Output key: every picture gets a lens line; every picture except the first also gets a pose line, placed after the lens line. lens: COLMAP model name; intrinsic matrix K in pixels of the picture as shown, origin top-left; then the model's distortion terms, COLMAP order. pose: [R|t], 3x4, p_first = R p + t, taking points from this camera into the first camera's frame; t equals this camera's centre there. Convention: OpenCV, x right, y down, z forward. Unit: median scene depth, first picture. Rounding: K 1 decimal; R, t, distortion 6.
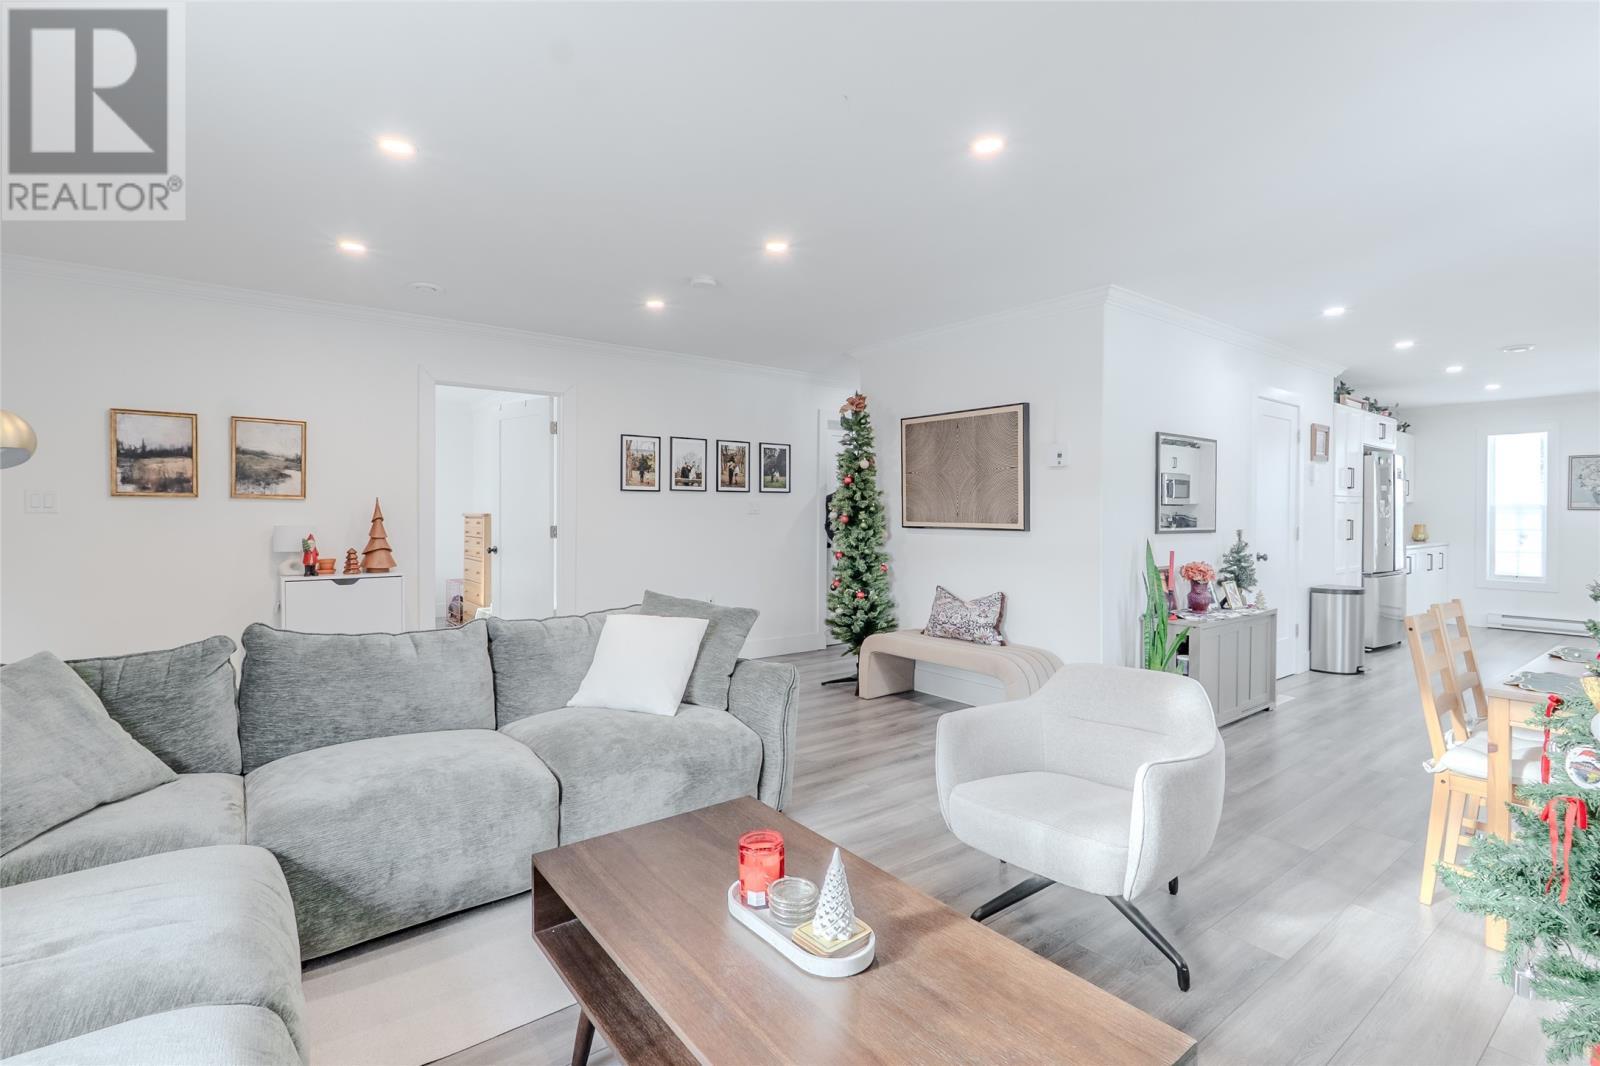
lens RADIAL K [[755.9, 0, 802.4], [0, 755.9, 519.0], [0, 0, 1]] dist [-0.004765, 0.001616]
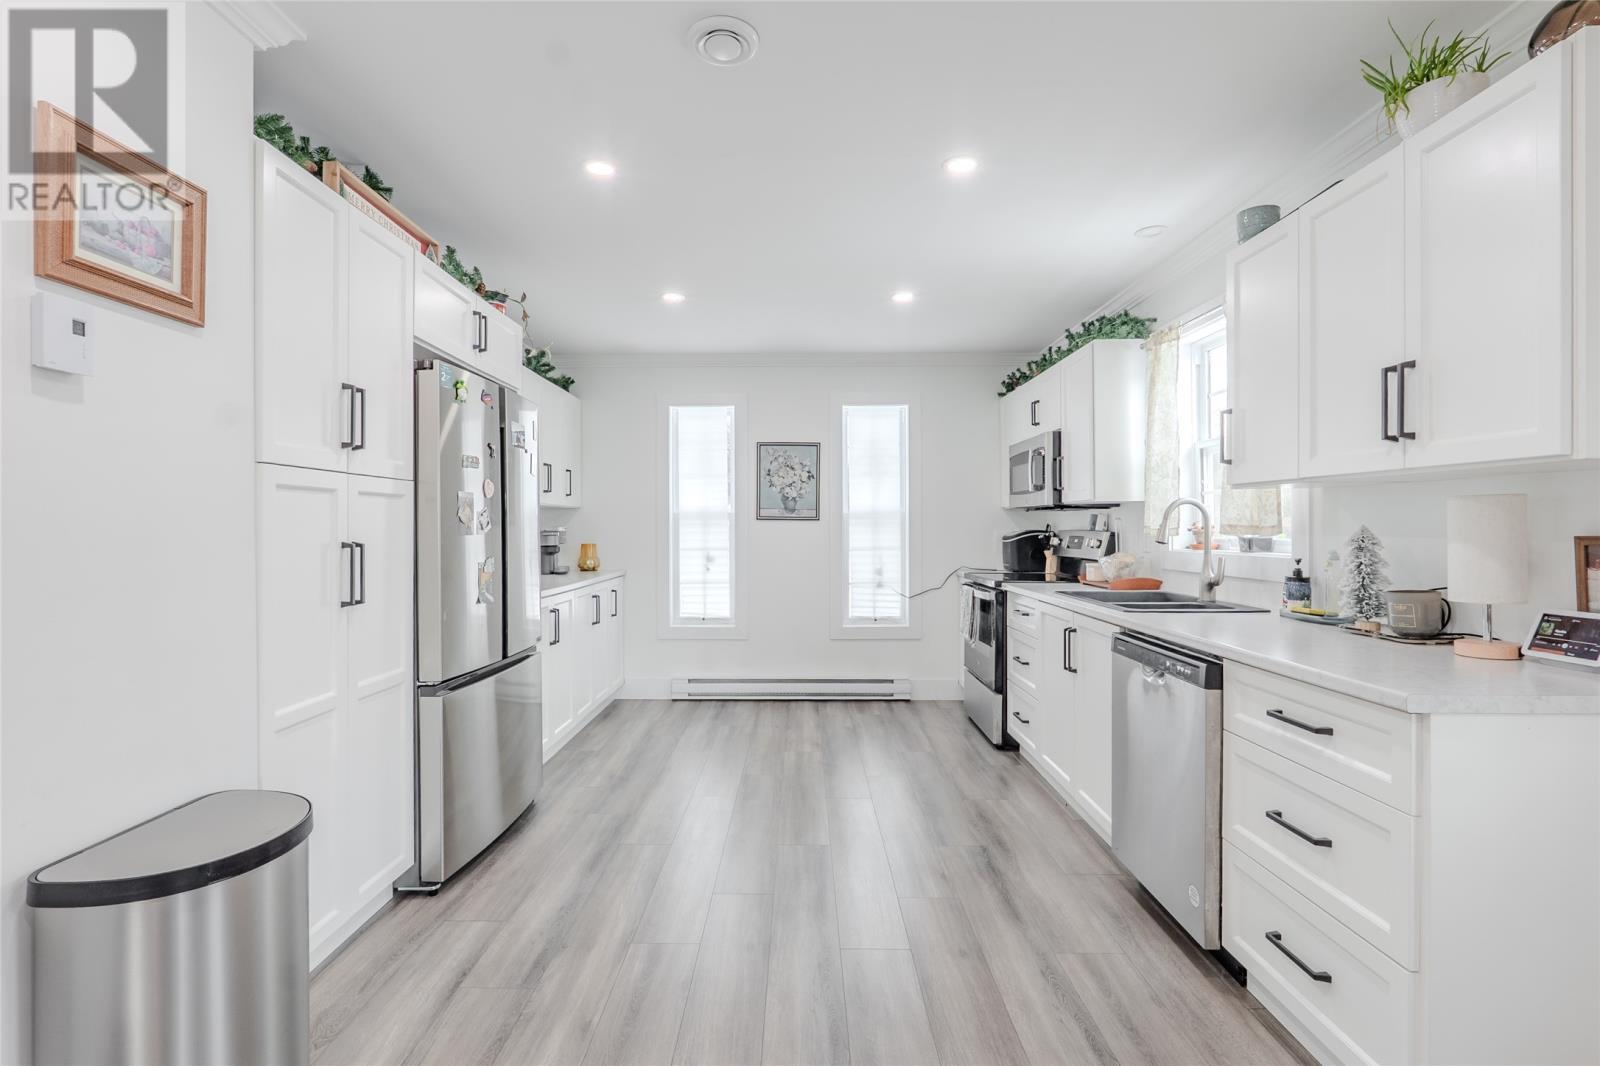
lens RADIAL K [[755.9, 0, 775.1], [0, 755.9, 539.0], [0, 0, 1]] dist [-0.004765, 0.001616]
pose [[0.646053, -0.015738, 0.763130, 0.497597], [0.010048, 0.999876, 0.012113, -0.002853], [-0.763226, -0.000158, 0.646132, 0.539804]]
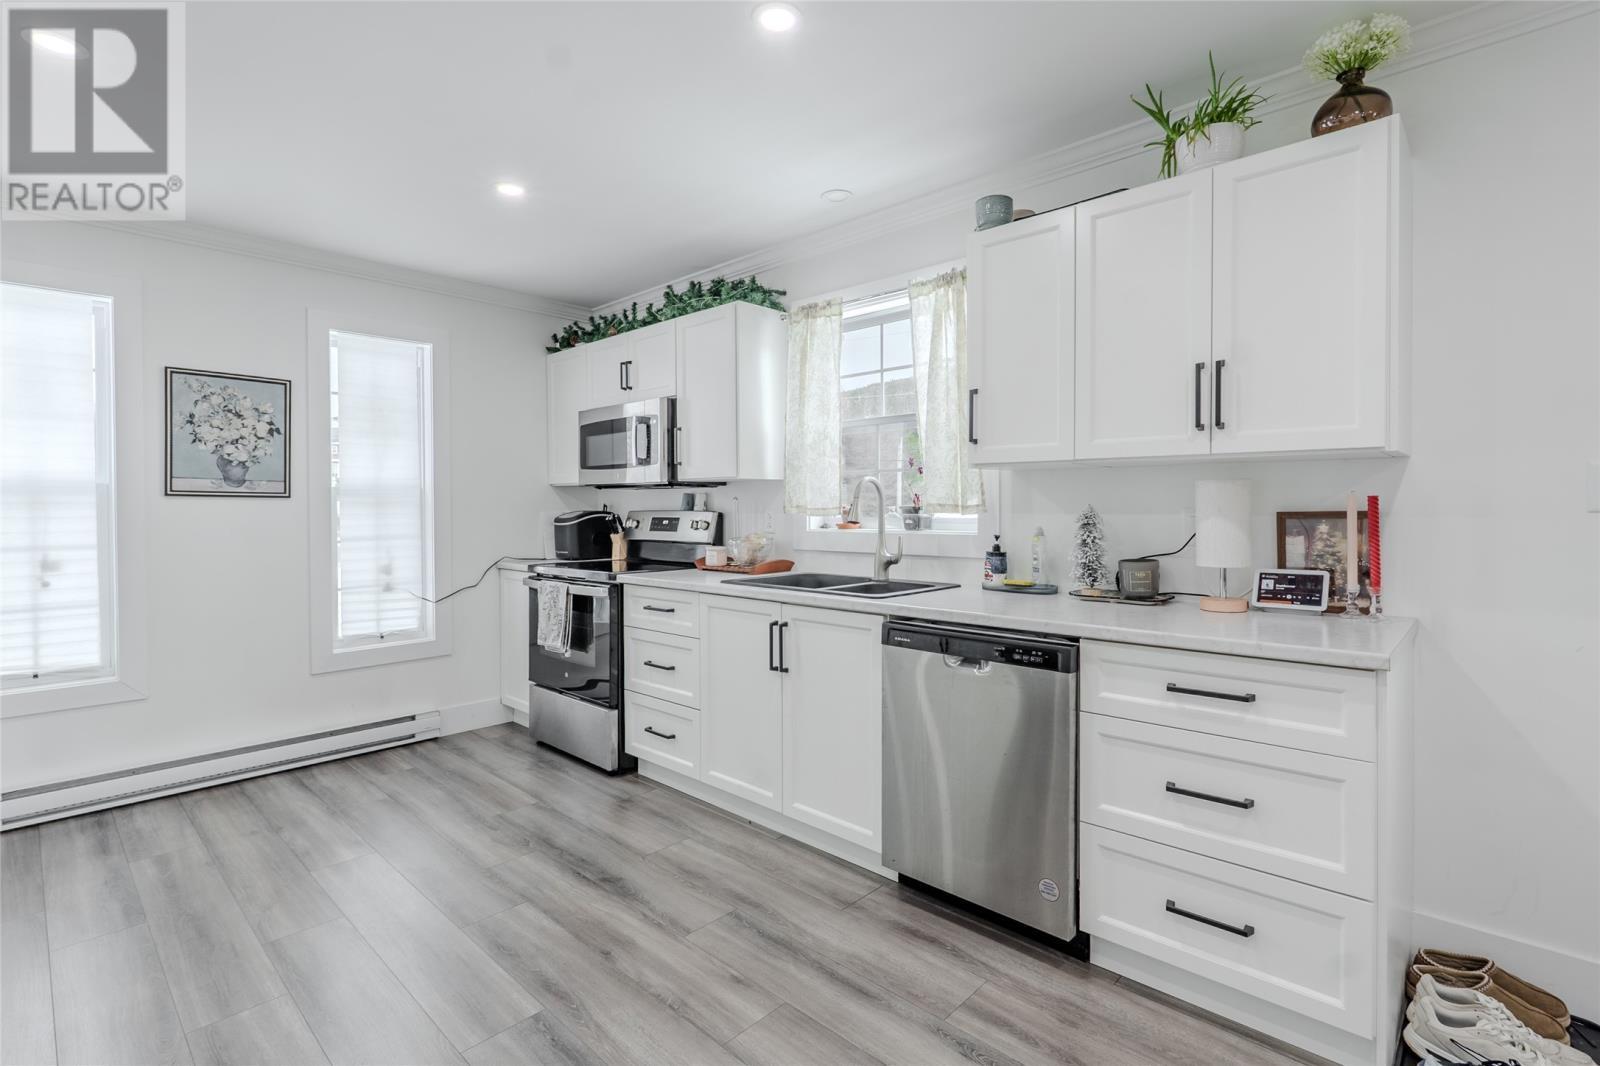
lens RADIAL K [[755.9, 0, 830.9], [0, 755.9, 518.4], [0, 0, 1]] dist [-0.004765, 0.001616]
pose [[-0.147419, -0.017165, 0.988925, 0.552890], [0.011659, 0.999750, 0.019091, -0.003583], [-0.989005, 0.014344, -0.147182, 0.702529]]
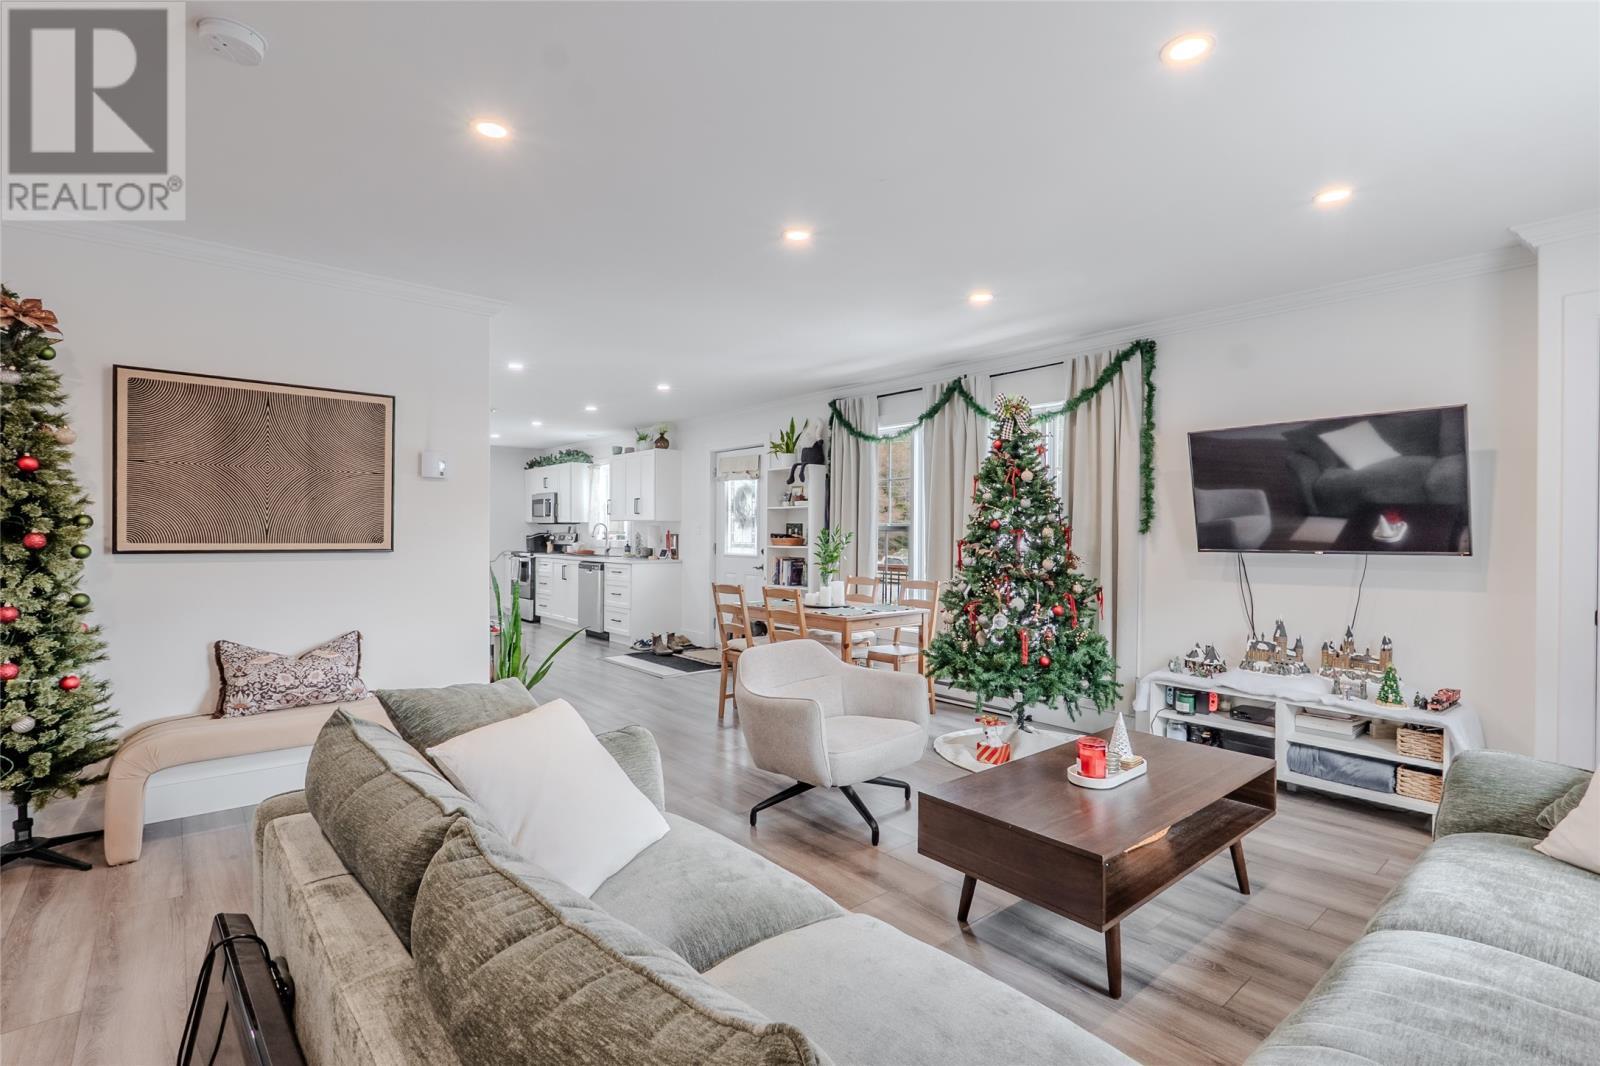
lens RADIAL K [[755.9, 0, 811.6], [0, 755.9, 529.9], [0, 0, 1]] dist [-0.004765, 0.001616]
pose [[-0.031778, 0.001415, 0.999494, -0.309594], [0.000272, 0.999999, -0.001408, -0.003664], [-0.999495, 0.000227, -0.031778, 0.324656]]
